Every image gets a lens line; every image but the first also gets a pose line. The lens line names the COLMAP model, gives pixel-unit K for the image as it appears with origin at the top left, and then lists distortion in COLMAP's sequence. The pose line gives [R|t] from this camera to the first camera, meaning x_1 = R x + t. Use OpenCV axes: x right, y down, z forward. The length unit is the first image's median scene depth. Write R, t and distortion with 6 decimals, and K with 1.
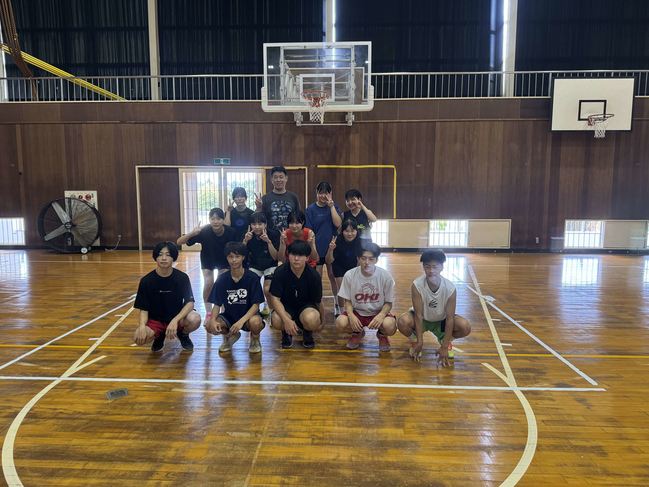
lens RADIAL K [[587.3, 0, 324.1], [0, 587.3, 247.8], [0, 0, 1]] dist [0.023120, -0.031462]
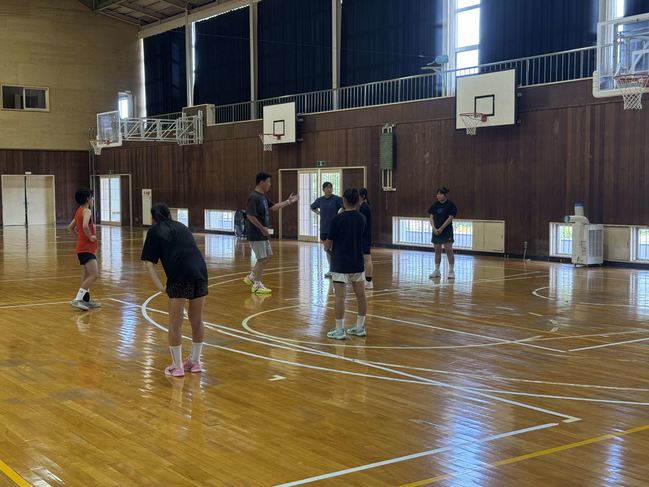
lens RADIAL K [[887.1, 0, 327.8], [0, 887.1, 241.2], [0, 0, 1]] dist [0.091653, 0.000000]
pose [[0.628079, 0.045443, -0.776821, 1.422230], [-0.076408, 0.997071, -0.003450, 0.011036], [0.774389, 0.061523, 0.629712, -0.096878]]
